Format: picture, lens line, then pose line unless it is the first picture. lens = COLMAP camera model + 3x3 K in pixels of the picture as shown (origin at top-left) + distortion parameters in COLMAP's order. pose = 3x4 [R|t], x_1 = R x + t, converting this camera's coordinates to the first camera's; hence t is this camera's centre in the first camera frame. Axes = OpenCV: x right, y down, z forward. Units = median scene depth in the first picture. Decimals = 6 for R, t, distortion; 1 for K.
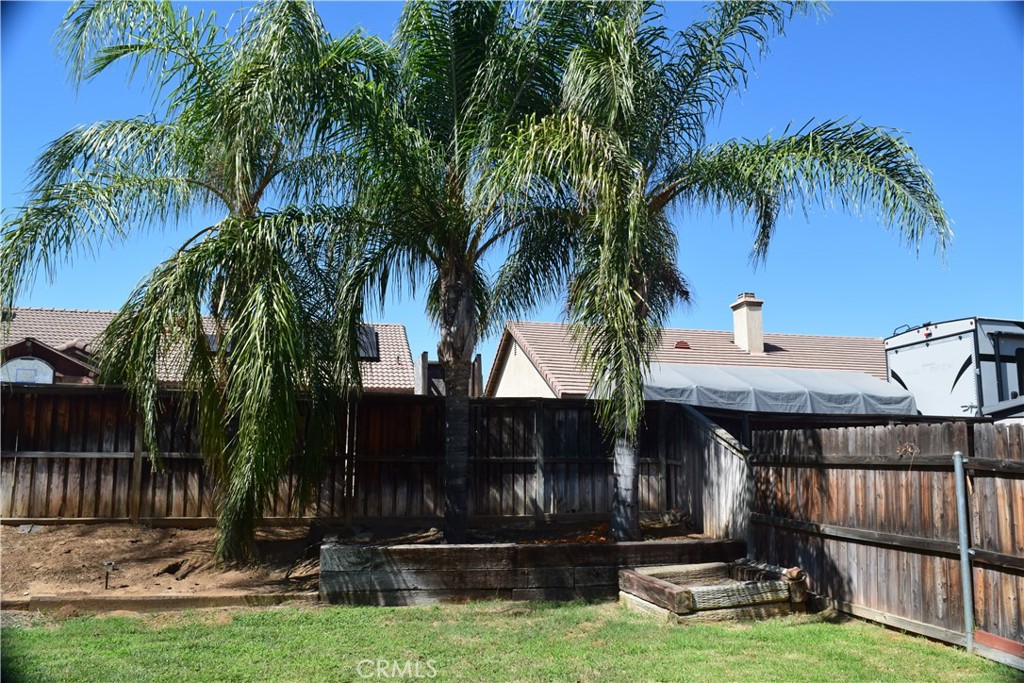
lens RADIAL K [[788.7, 0, 510.0], [0, 788.7, 336.0], [0, 0, 1]] dist [-0.013340, -0.004522]
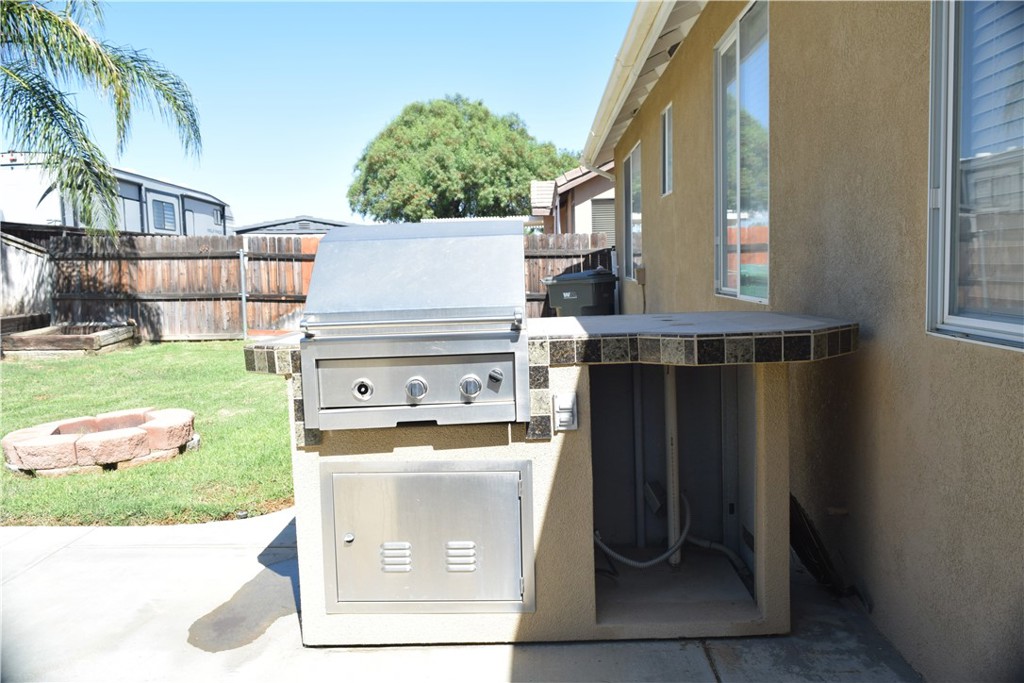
lens RADIAL K [[788.7, 0, 510.0], [0, 788.7, 336.0], [0, 0, 1]] dist [-0.013340, -0.004522]
pose [[0.249226, -0.101906, 0.963069, -1.060436], [-0.133061, 0.981414, 0.138281, -0.009292], [-0.959261, -0.162610, 0.231034, -0.172456]]
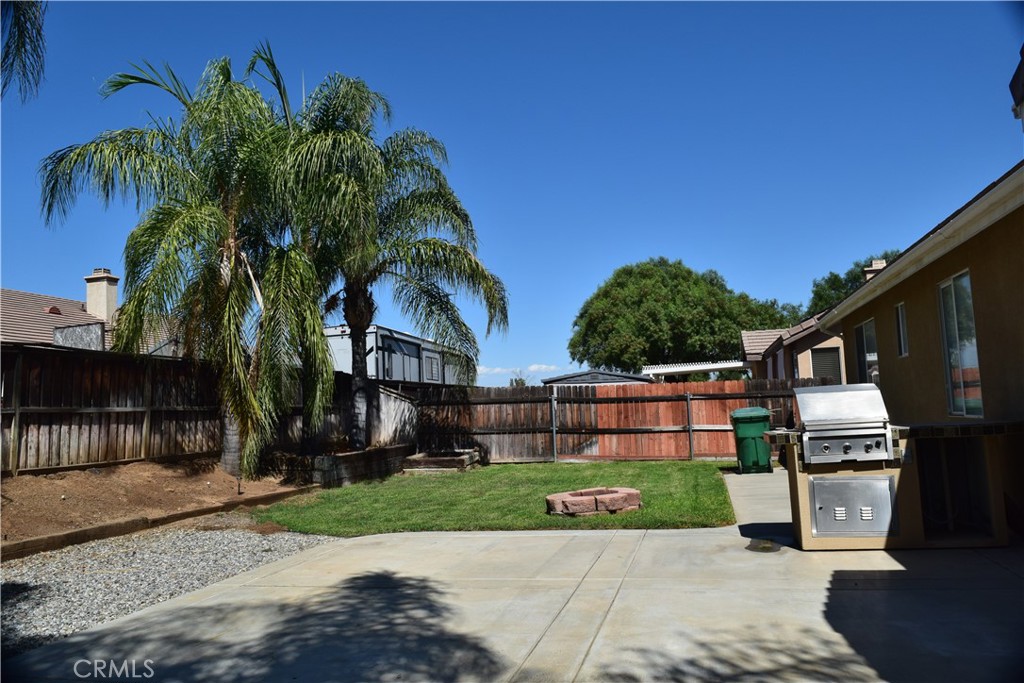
lens RADIAL K [[788.7, 0, 510.0], [0, 788.7, 336.0], [0, 0, 1]] dist [-0.013340, -0.004522]
pose [[0.443867, 0.057564, 0.894242, -1.713884], [-0.101816, 0.994712, -0.013494, -0.011469], [-0.890290, -0.085059, 0.447381, -0.111082]]
